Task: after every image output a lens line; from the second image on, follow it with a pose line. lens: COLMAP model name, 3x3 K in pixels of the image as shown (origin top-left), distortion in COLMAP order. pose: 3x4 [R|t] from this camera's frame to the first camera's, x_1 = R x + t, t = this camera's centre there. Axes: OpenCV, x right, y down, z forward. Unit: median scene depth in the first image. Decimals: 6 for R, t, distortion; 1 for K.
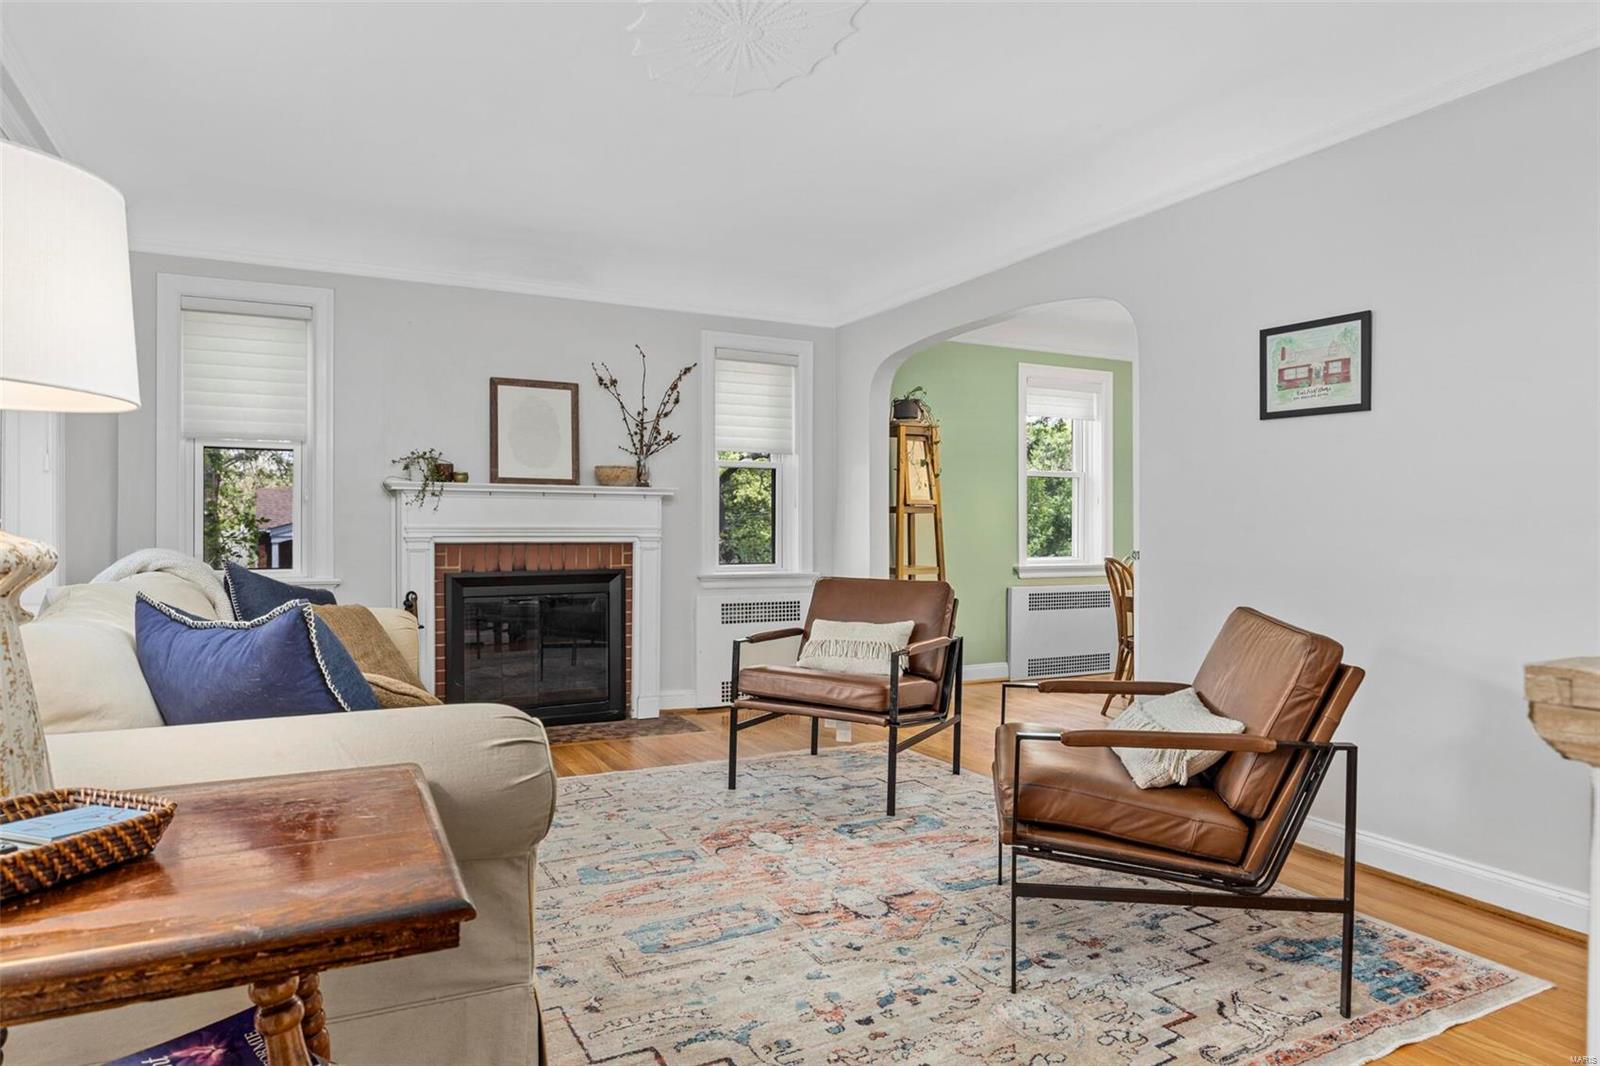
lens RADIAL K [[971.6, 0, 807.9], [0, 971.6, 527.8], [0, 0, 1]] dist [-0.020792, 0.000166]
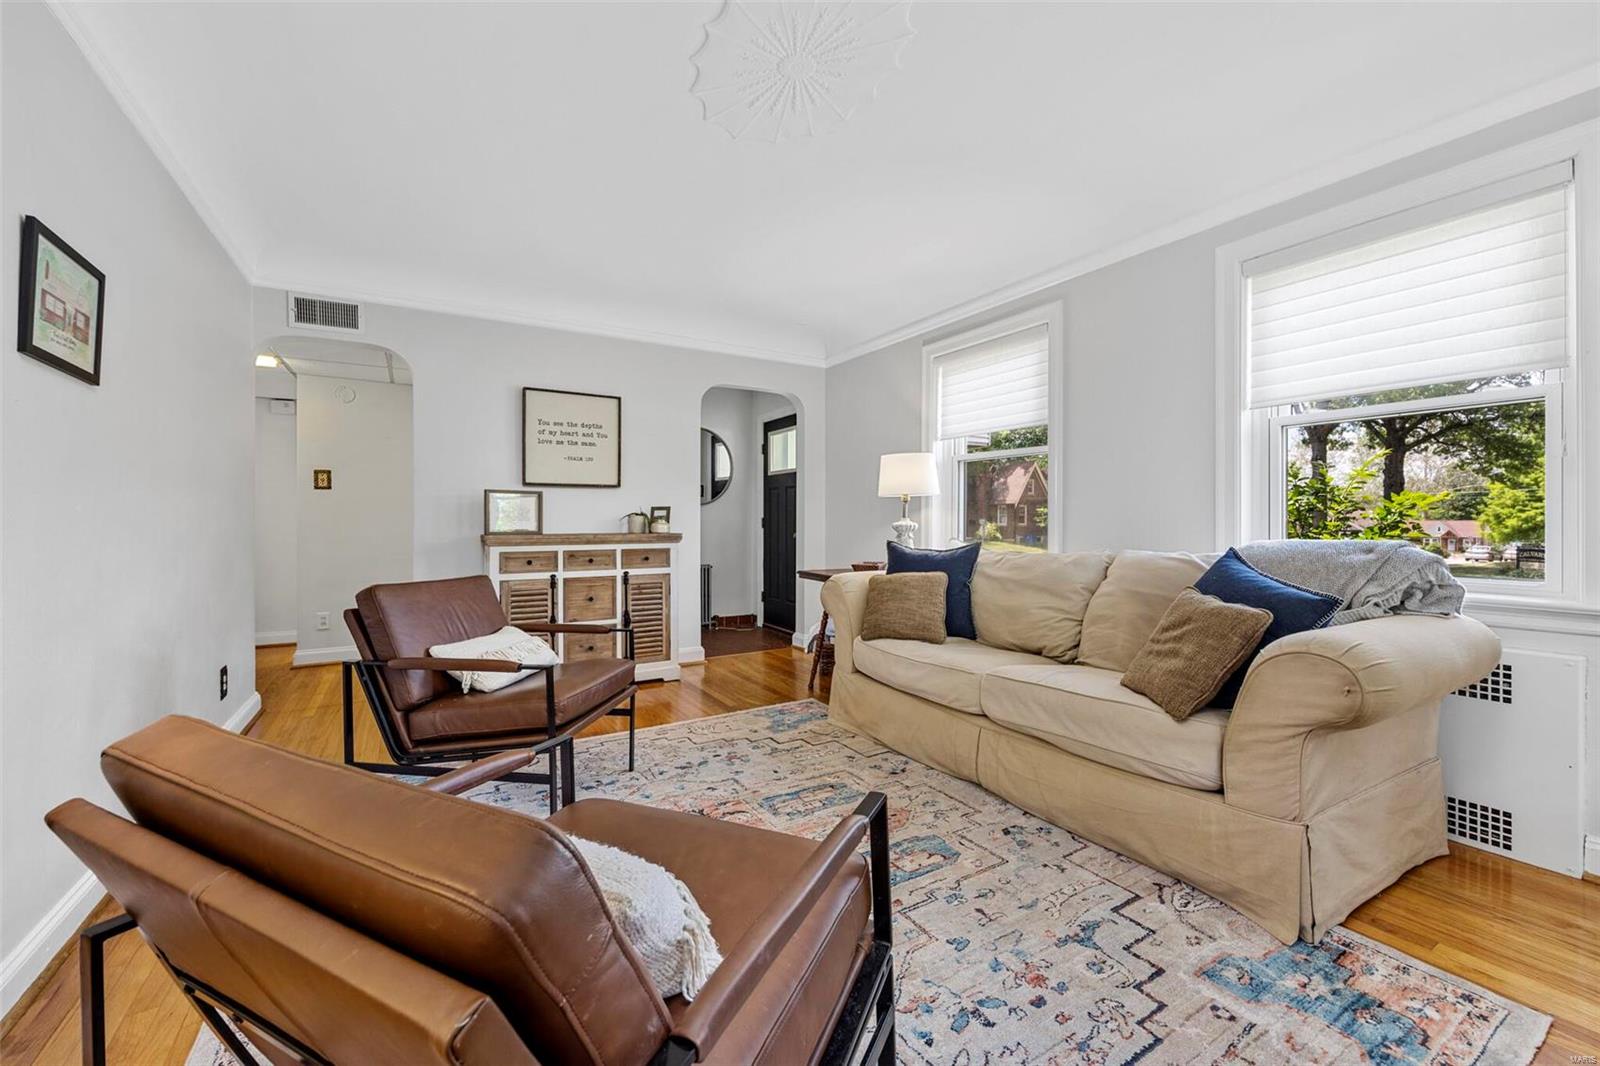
lens RADIAL K [[647.7, 0, 798.9], [0, 647.7, 522.0], [0, 0, 1]] dist [-0.005238, 0.000596]
pose [[-0.998852, -0.001153, -0.047895, -0.022665], [-0.001278, 0.999996, 0.002573, 0.000612], [0.047892, 0.002631, -0.998849, 1.092025]]
